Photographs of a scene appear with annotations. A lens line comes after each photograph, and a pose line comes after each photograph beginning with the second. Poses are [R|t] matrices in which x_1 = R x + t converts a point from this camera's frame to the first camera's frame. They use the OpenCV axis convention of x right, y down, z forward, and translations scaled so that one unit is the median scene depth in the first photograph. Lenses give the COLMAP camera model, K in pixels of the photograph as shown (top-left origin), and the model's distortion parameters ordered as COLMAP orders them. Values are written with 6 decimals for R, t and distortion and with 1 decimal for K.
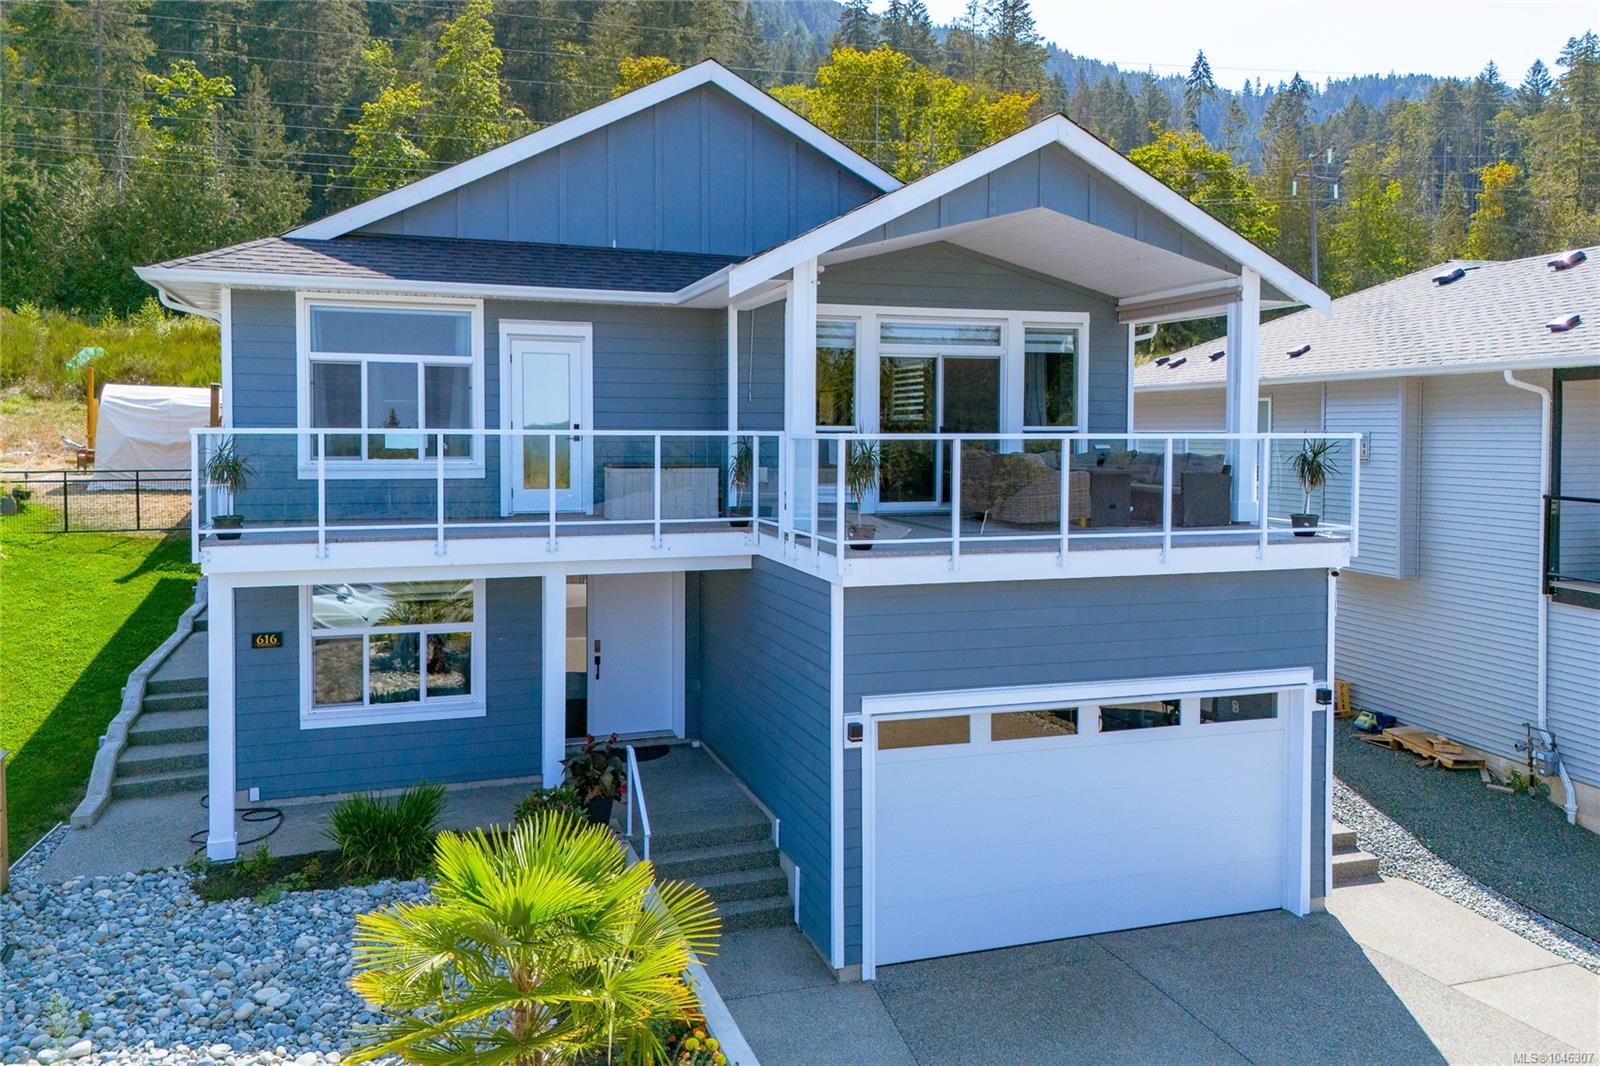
lens RADIAL K [[1215.9, 0, 807.8], [0, 1215.9, 473.7], [0, 0, 1]] dist [0.034634, -0.002613]
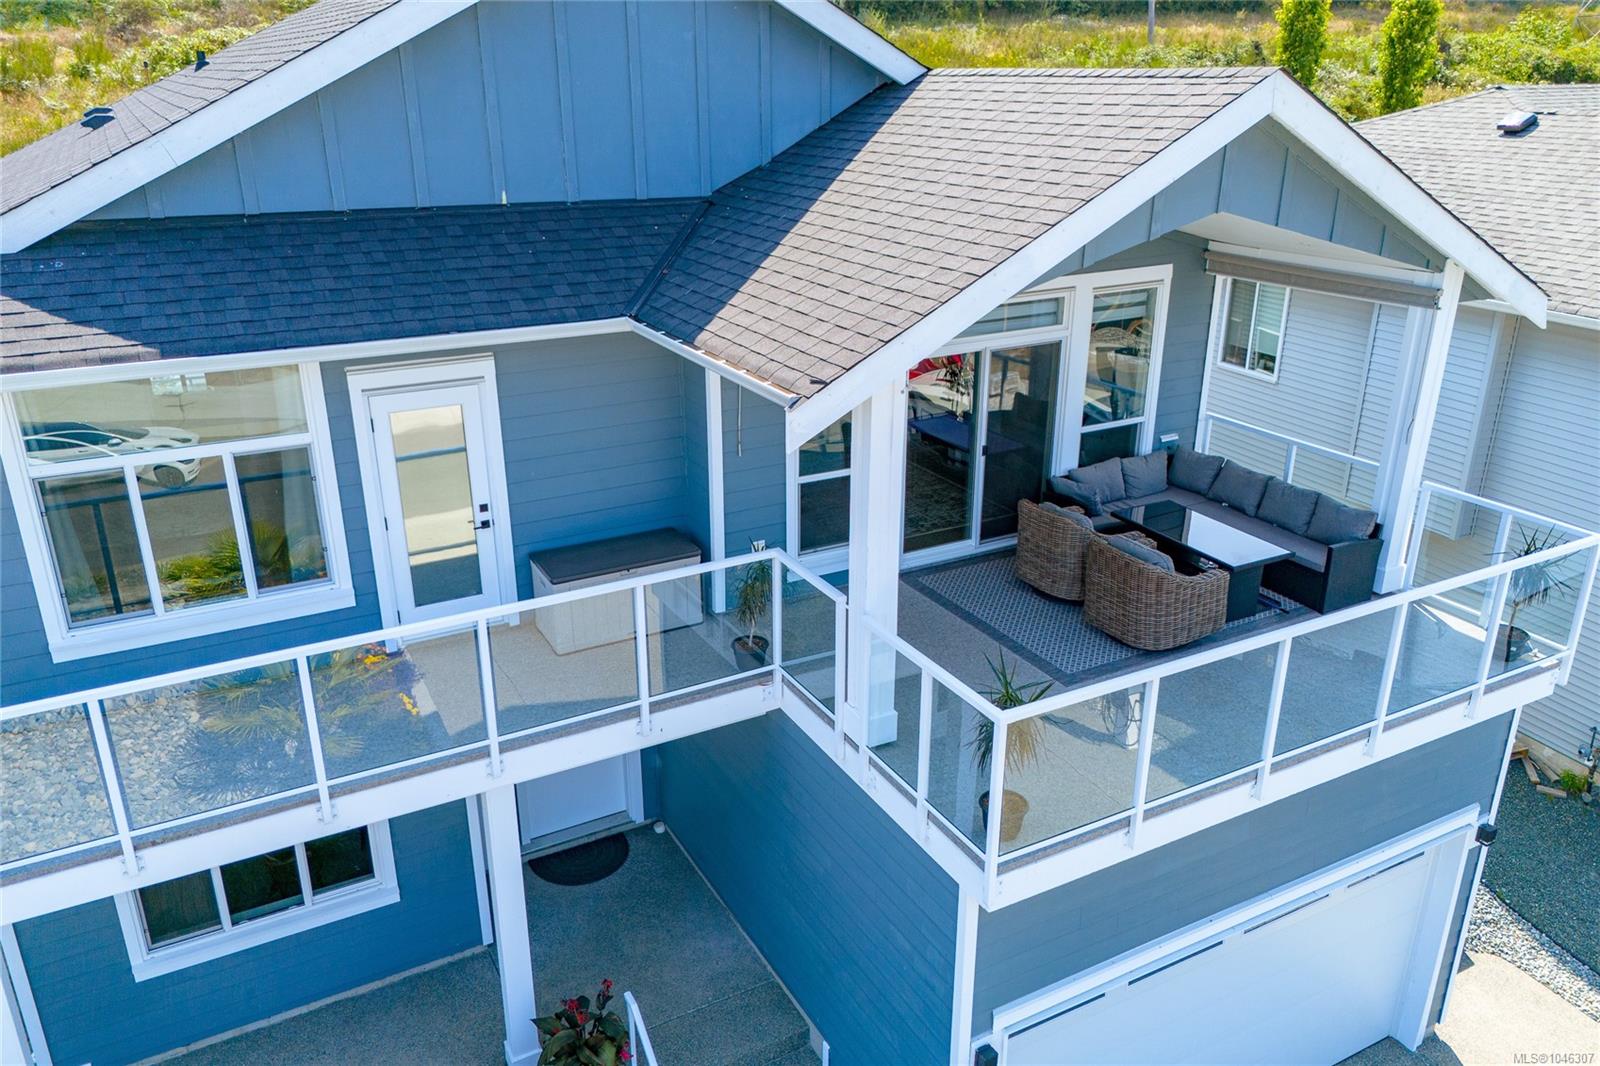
lens RADIAL K [[1175.7, 0, 800.0], [0, 1175.7, 533.0], [0, 0, 1]] dist [0.026681, -0.004768]
pose [[0.985351, -0.065687, 0.157380, -0.126497], [0.009242, 0.942054, 0.335333, -0.251785], [-0.170288, -0.328966, 0.928861, 0.377856]]
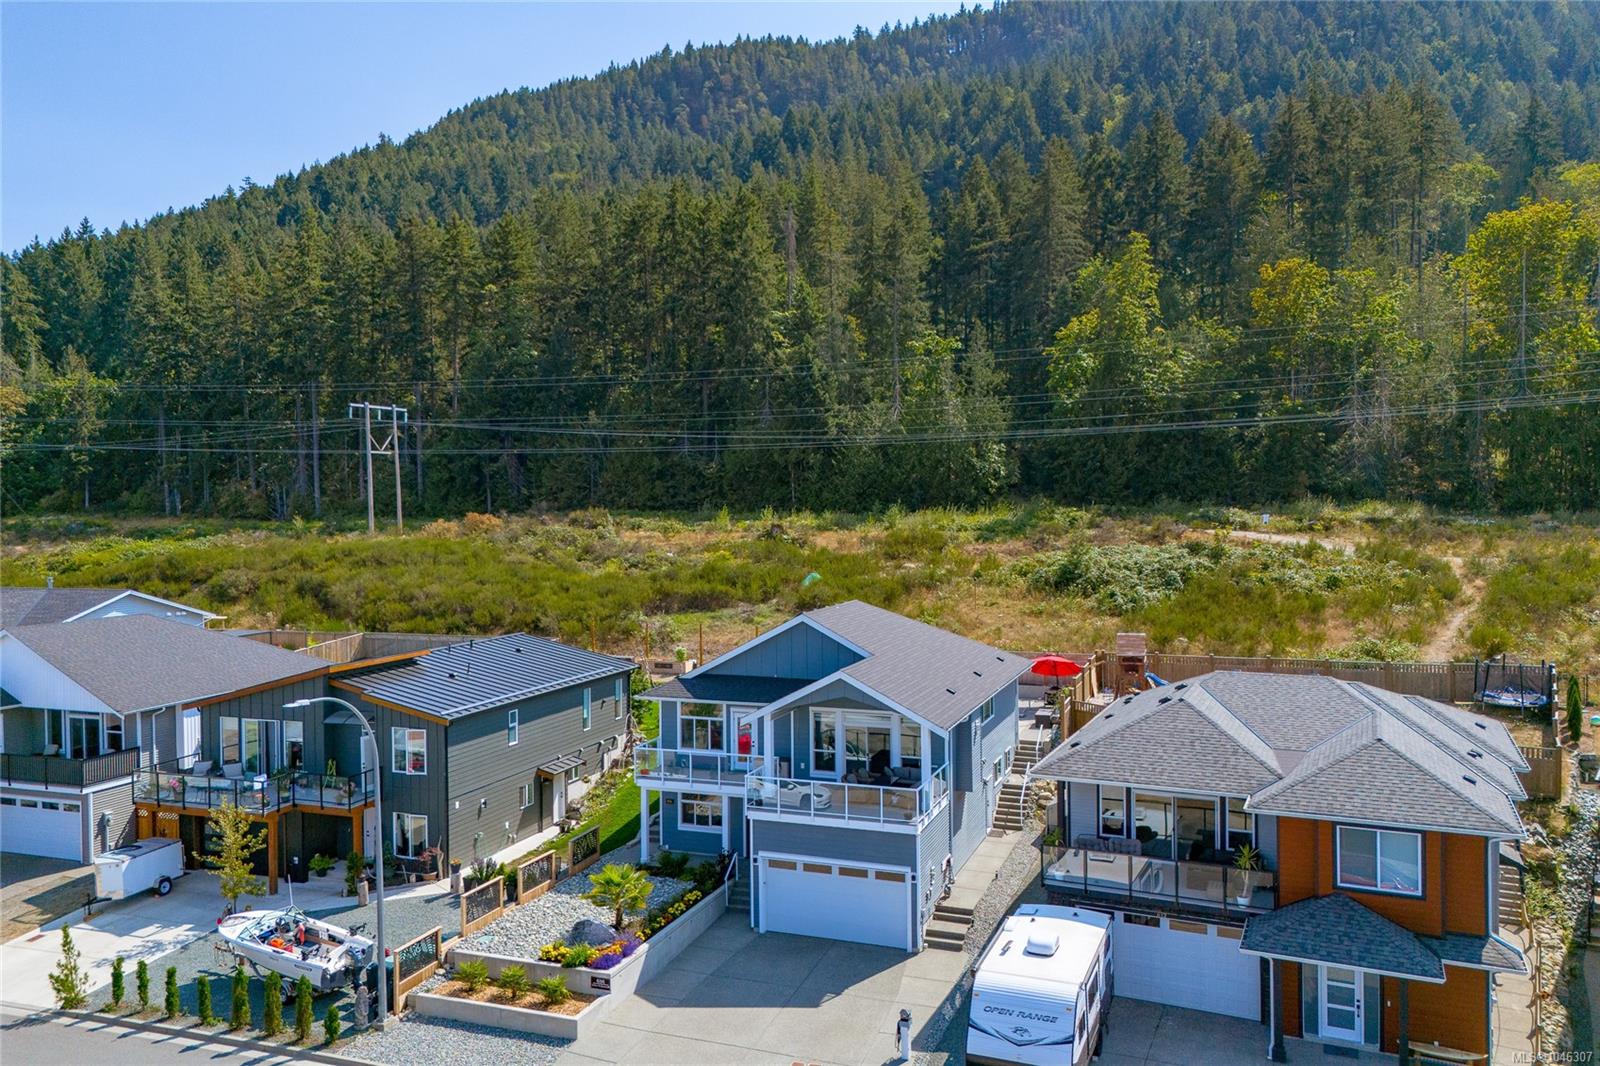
lens RADIAL K [[1209.6, 0, 805.2], [0, 1209.6, 539.2], [0, 0, 1]] dist [0.078396, -0.091489]
pose [[0.767237, 0.014840, -0.641192, 1.894981], [-0.011530, 0.999890, 0.009345, -0.593776], [0.641260, 0.000223, 0.767323, -1.266882]]
